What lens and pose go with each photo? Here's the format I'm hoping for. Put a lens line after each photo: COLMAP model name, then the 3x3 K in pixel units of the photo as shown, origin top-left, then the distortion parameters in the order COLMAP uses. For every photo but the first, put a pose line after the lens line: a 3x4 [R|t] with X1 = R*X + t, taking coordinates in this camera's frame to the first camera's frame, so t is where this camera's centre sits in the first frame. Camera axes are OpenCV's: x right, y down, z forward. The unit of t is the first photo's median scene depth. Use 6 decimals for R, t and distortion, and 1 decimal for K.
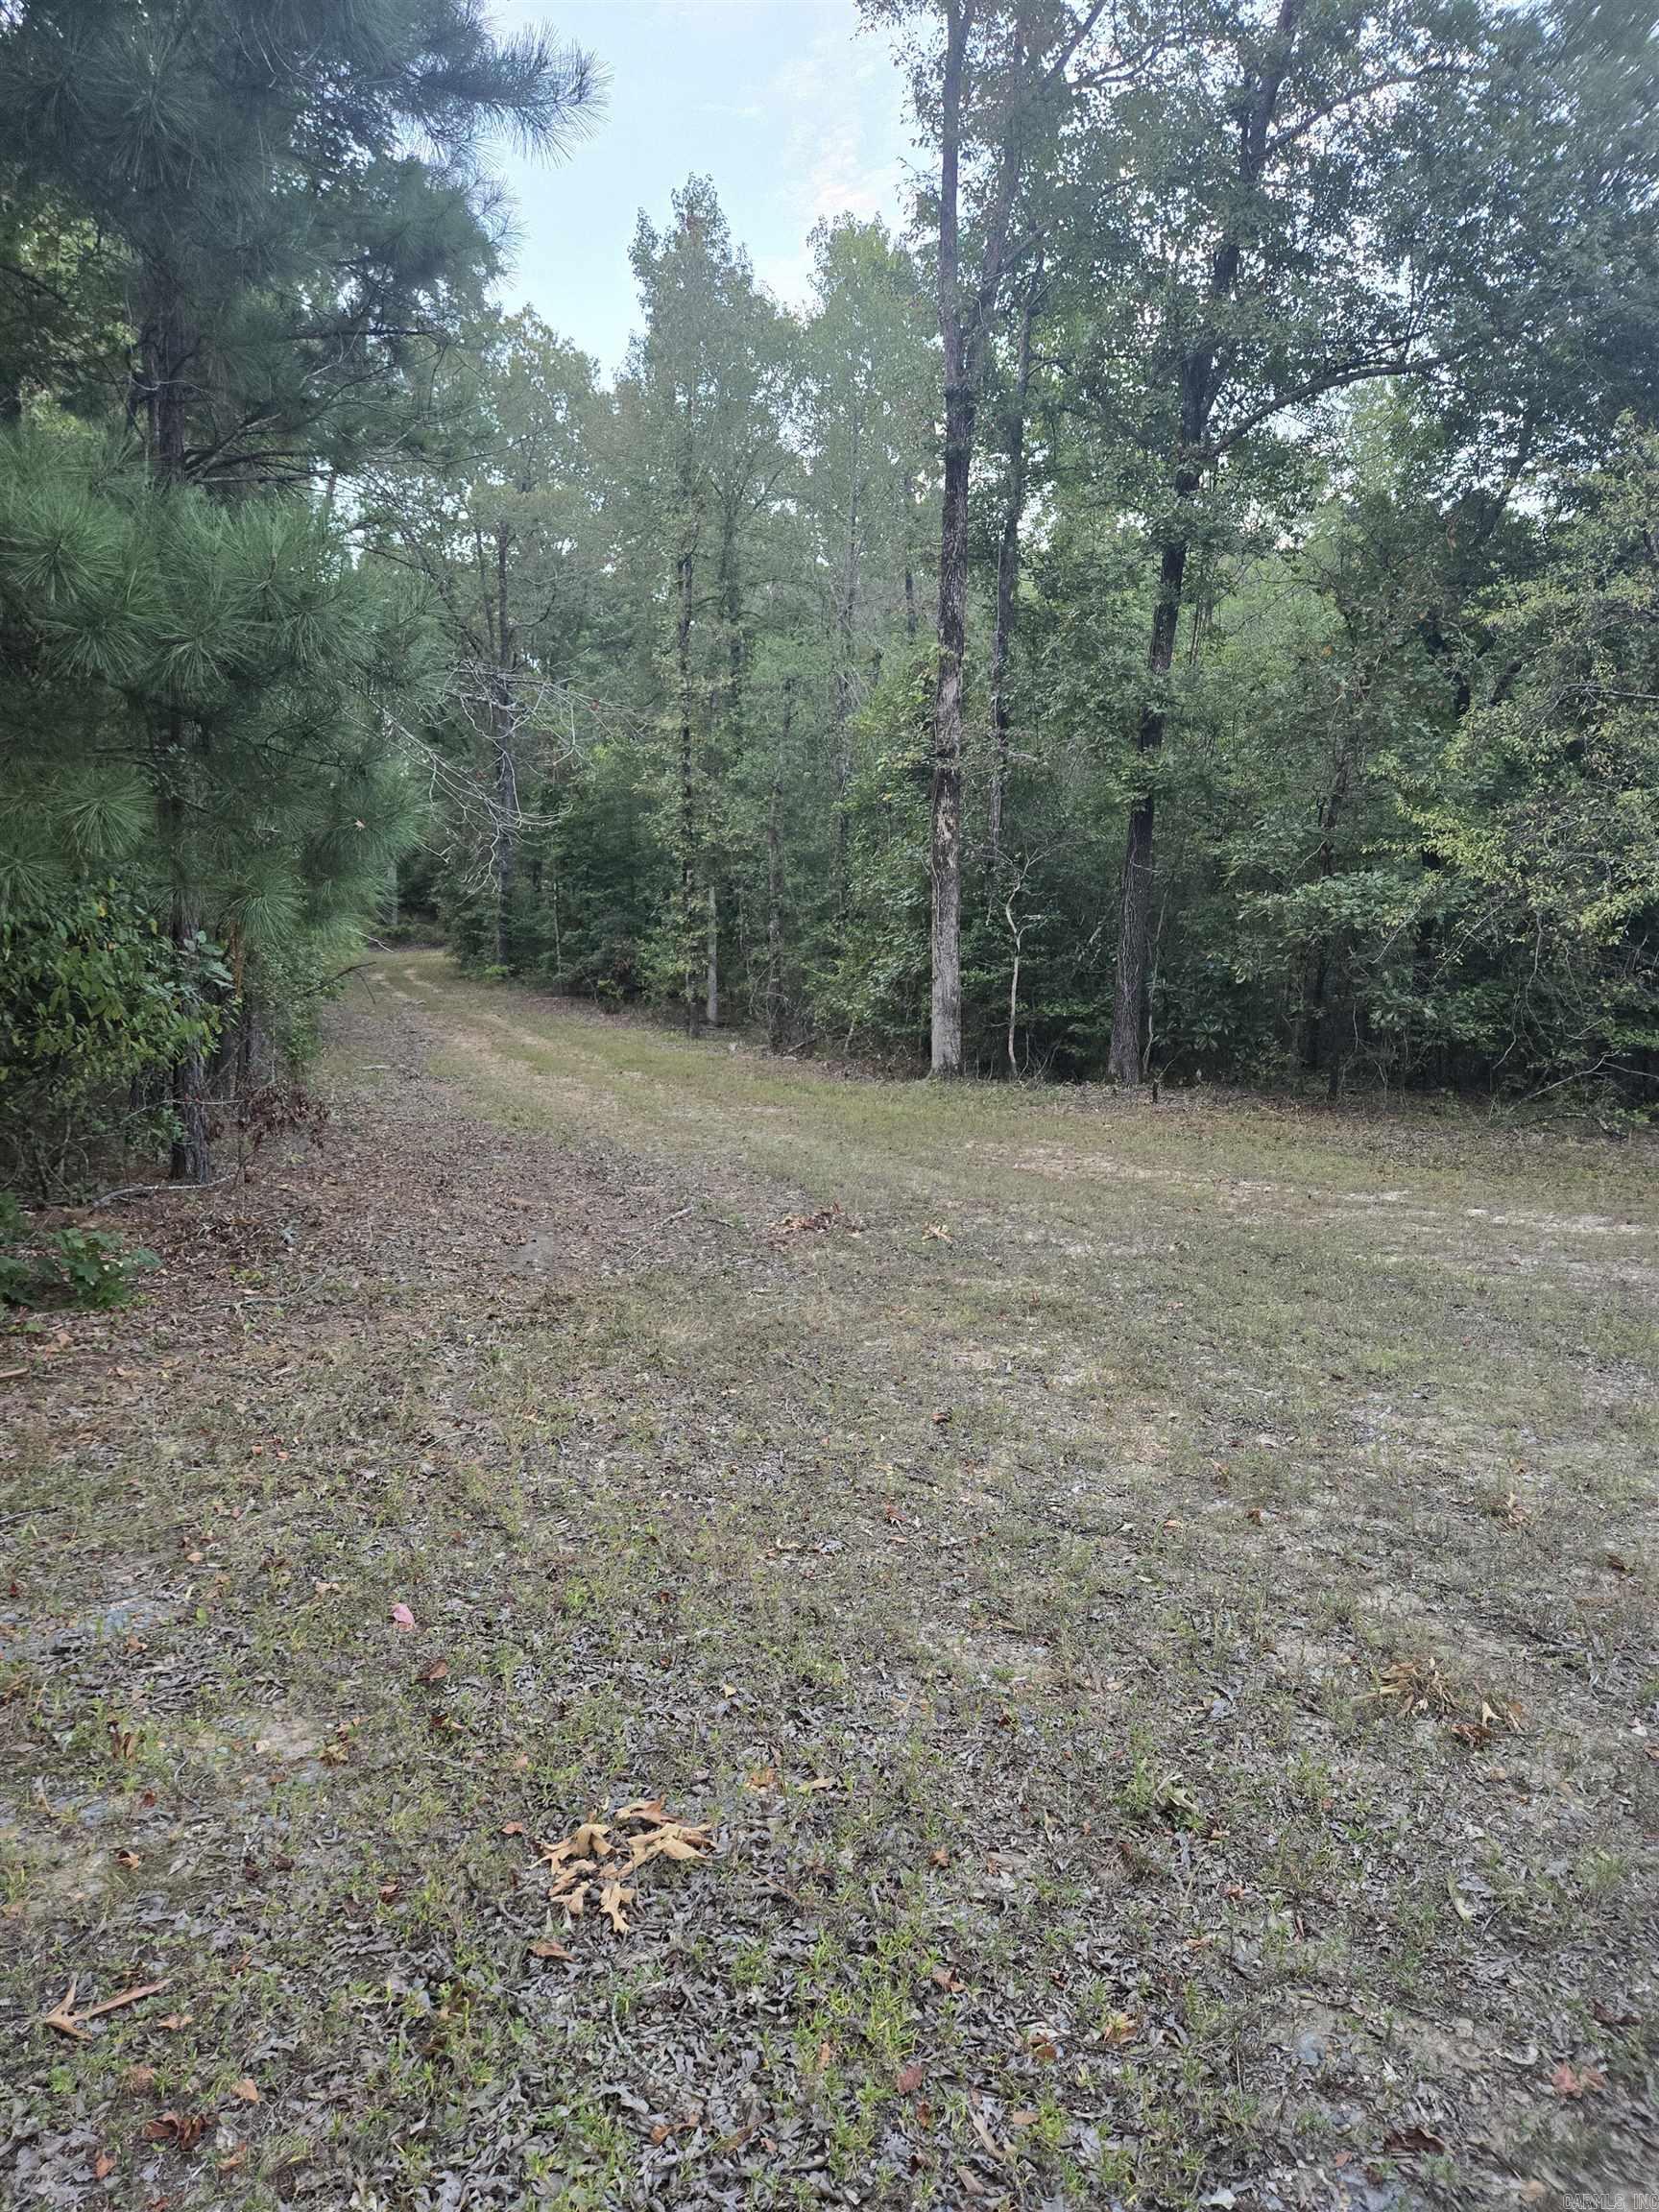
lens RADIAL K [[1477.1, 0, 827.4], [0, 1477.1, 1058.4], [0, 0, 1]] dist [0.100513, -0.121080]
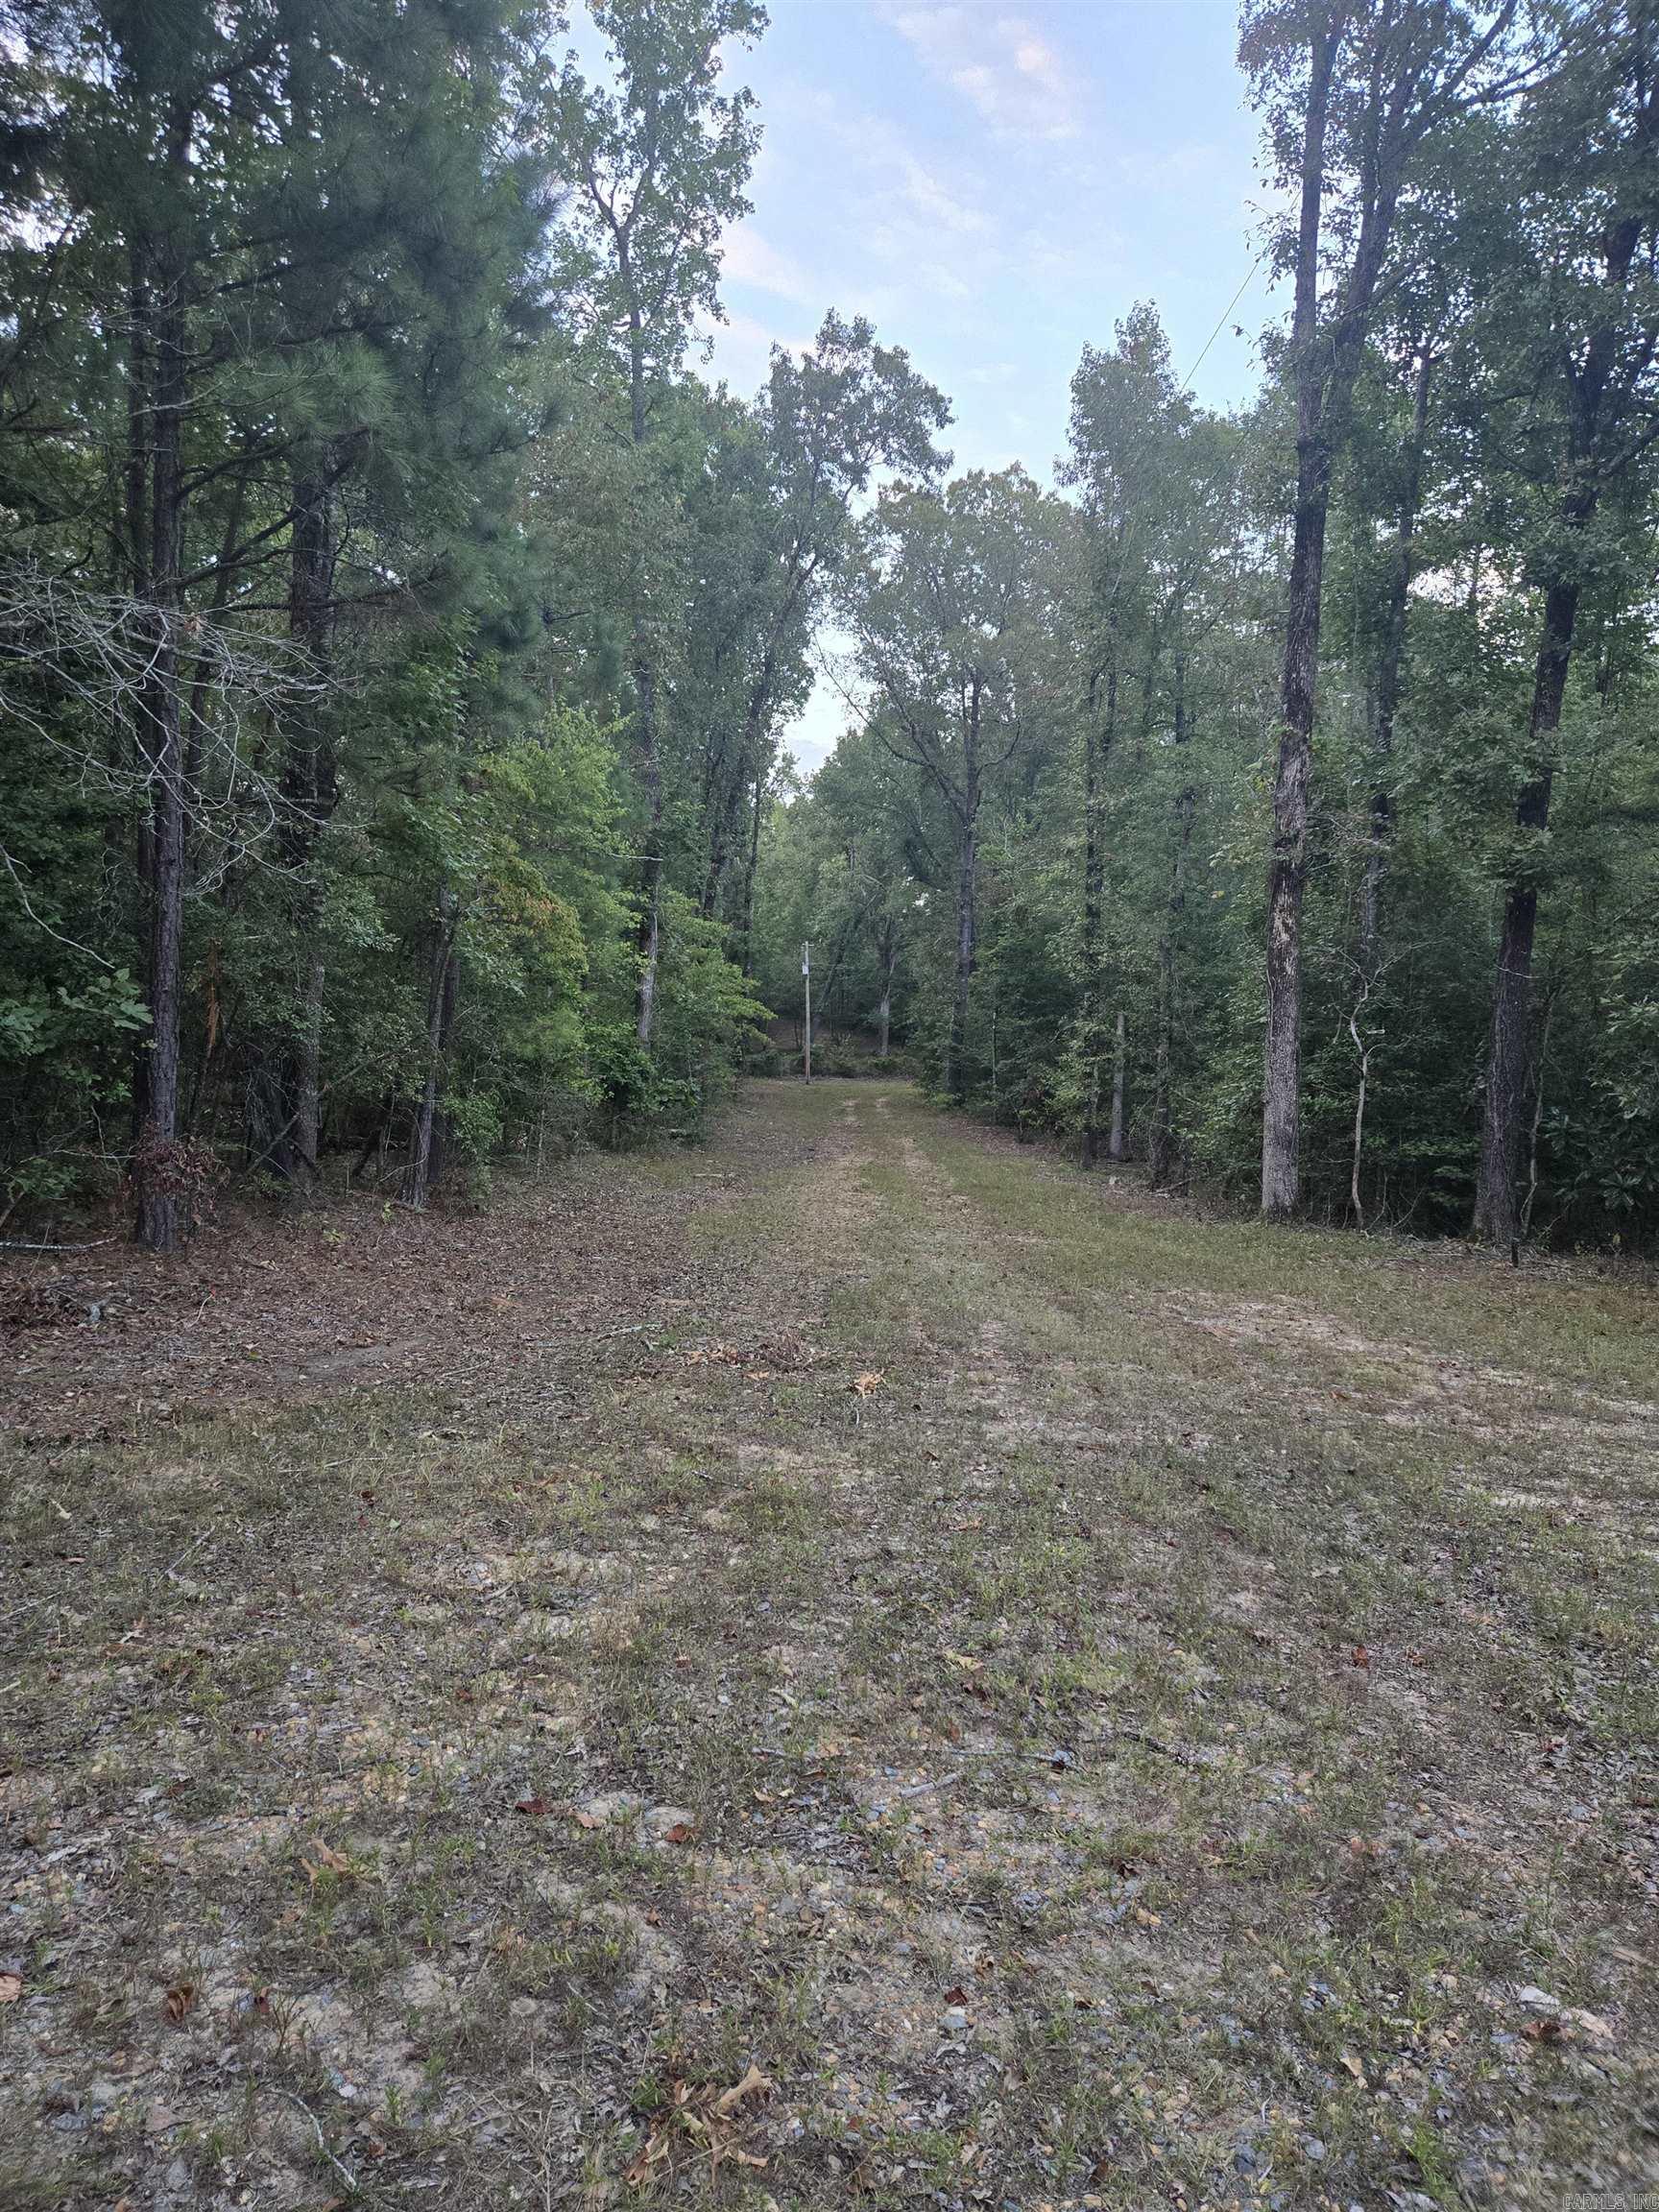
lens RADIAL K [[1477.1, 0, 827.4], [0, 1477.1, 1058.4], [0, 0, 1]] dist [0.100513, -0.121080]
pose [[0.944045, 0.032979, -0.328163, 0.115566], [-0.063893, 0.994426, -0.083869, 0.008792], [0.323568, 0.100143, 0.940891, 0.105995]]
